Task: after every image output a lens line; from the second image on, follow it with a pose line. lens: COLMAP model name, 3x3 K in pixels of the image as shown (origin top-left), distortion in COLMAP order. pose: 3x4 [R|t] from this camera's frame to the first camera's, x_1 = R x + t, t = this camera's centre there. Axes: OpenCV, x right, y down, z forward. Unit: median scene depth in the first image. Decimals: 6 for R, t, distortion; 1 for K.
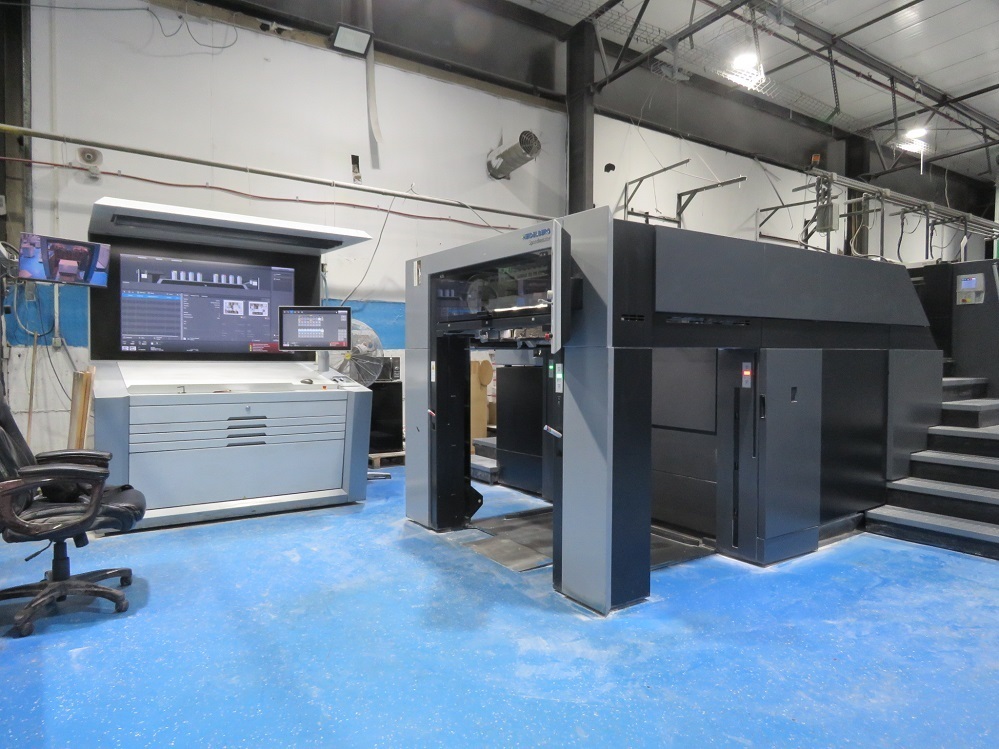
lens RADIAL K [[630.1, 0, 499.5], [0, 630.1, 374.5], [0, 0, 1]] dist [-0.013791, 0.006511]
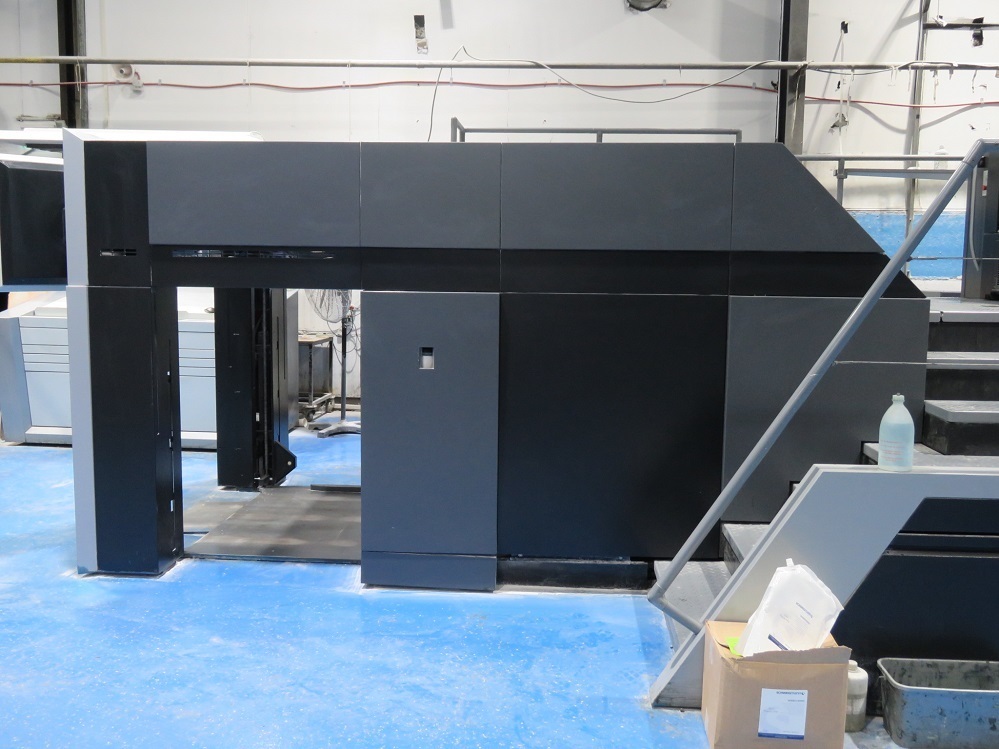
lens RADIAL K [[976.2, 0, 499.5], [0, 976.2, 374.5], [0, 0, 1]] dist [-0.001338, -0.003122]
pose [[0.791029, 0.079303, -0.606616, 1.282199], [-0.029869, 0.995387, 0.091178, -0.054037], [0.611049, -0.054005, 0.789749, 0.215144]]
